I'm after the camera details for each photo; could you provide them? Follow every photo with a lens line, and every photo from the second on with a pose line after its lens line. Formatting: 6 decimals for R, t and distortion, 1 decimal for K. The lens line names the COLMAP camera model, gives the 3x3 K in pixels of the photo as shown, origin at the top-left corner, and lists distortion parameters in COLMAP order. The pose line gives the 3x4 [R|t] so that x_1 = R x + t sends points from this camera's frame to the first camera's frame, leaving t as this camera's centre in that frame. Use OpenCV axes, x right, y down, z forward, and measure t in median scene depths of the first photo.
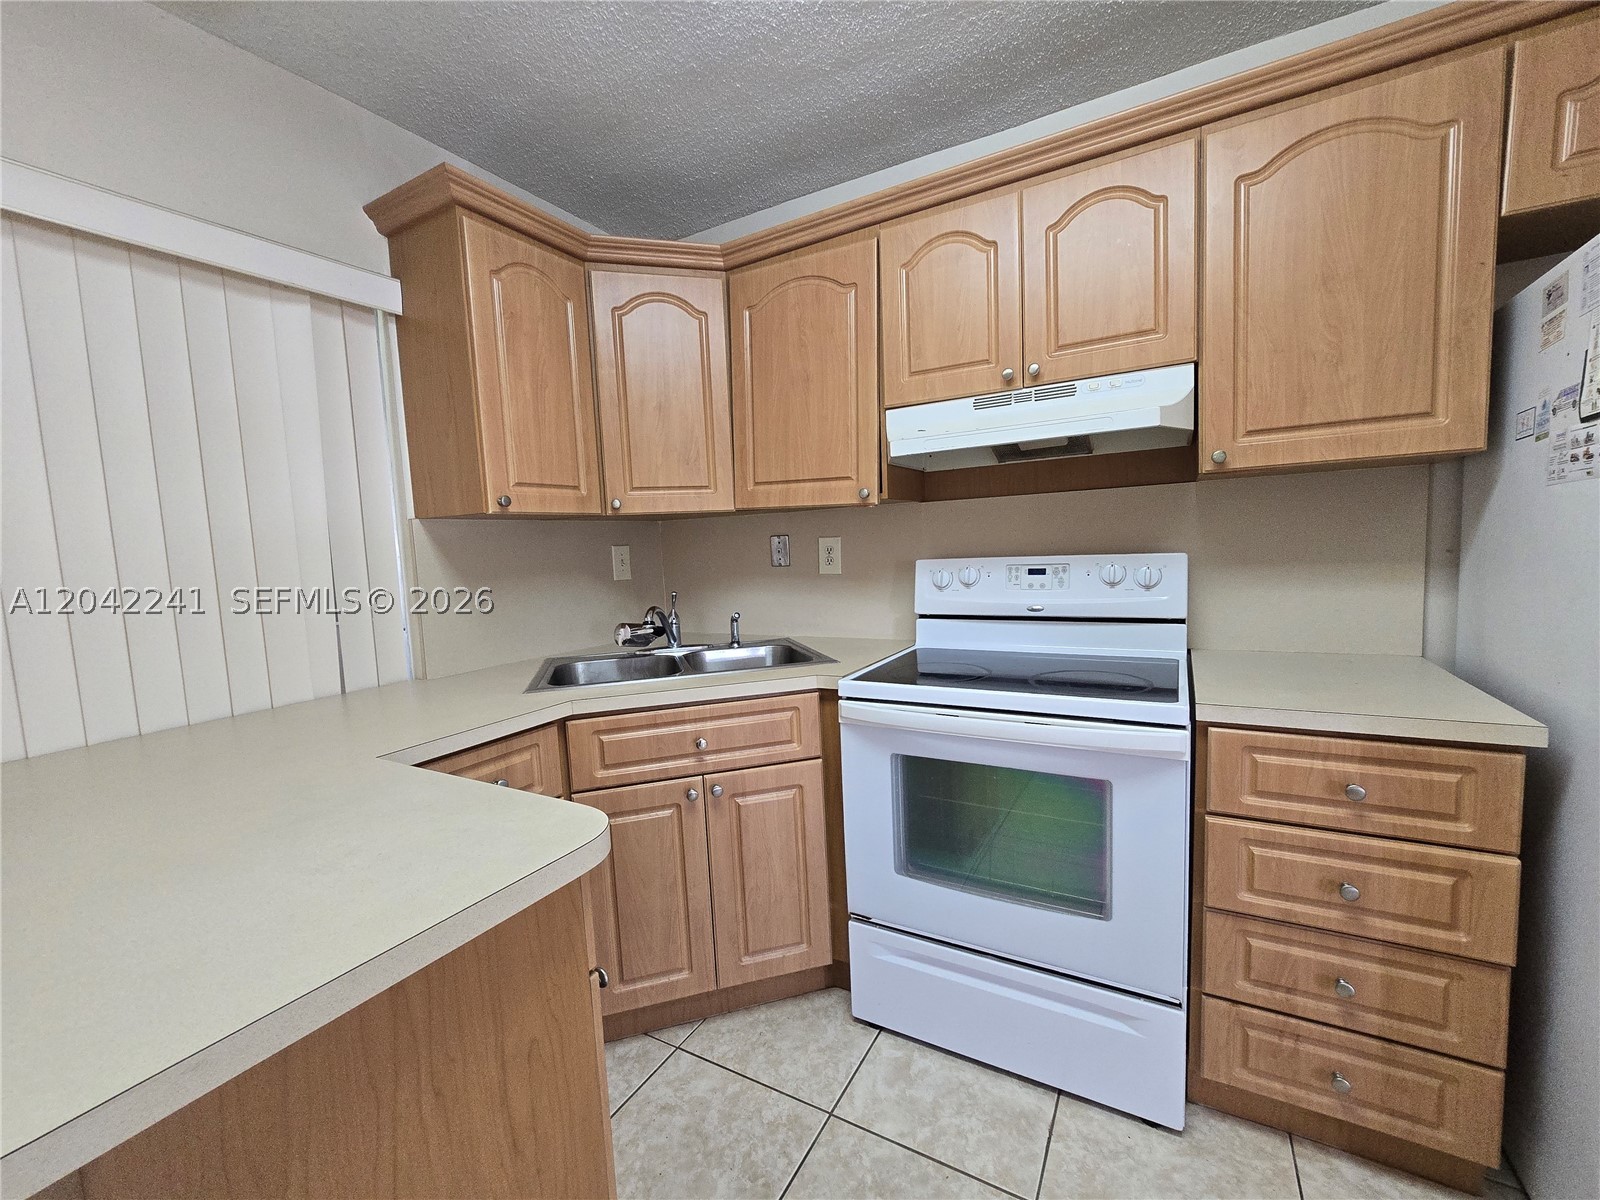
lens RADIAL K [[651.1, 0, 813.7], [0, 651.1, 605.3], [0, 0, 1]] dist [-0.005466, 0.002523]
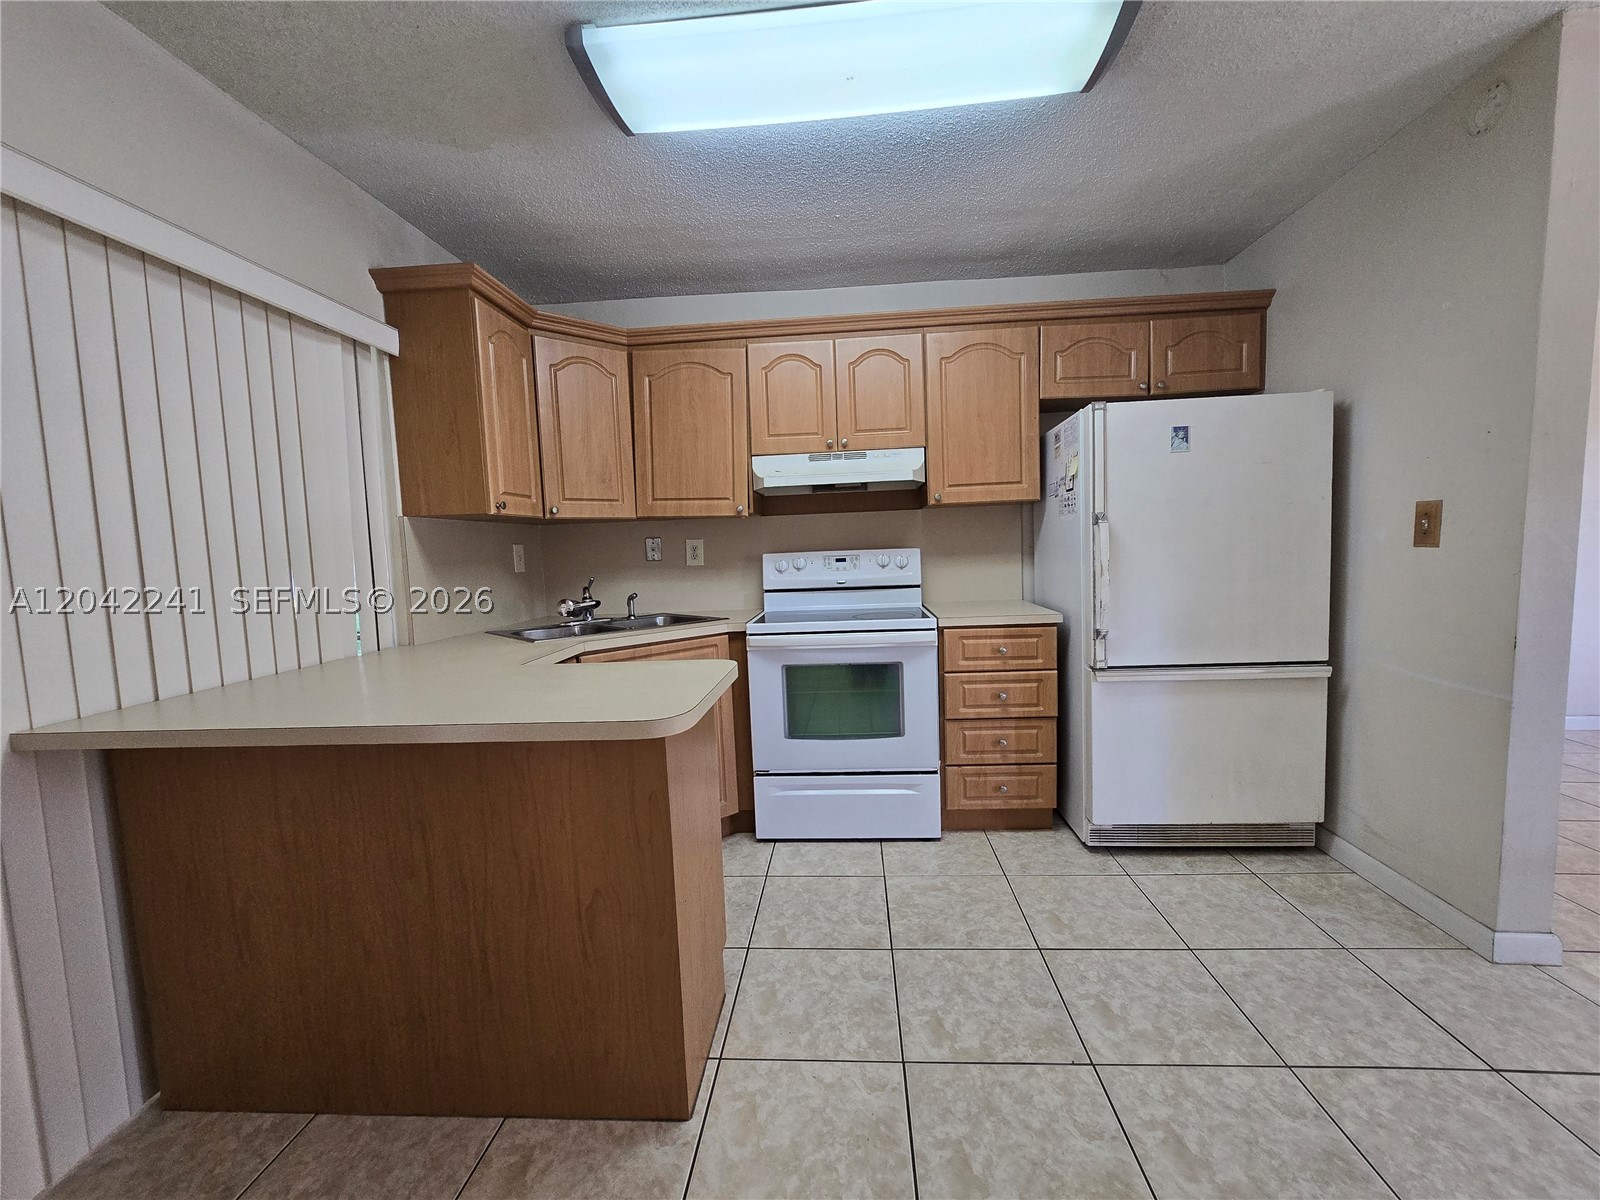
lens RADIAL K [[651.1, 0, 816.1], [0, 651.1, 606.1], [0, 0, 1]] dist [-0.005466, 0.002523]
pose [[0.900194, -0.028394, 0.434562, -0.506184], [0.039748, 0.999064, -0.017059, 0.105213], [-0.433671, 0.032629, 0.900480, -0.528370]]
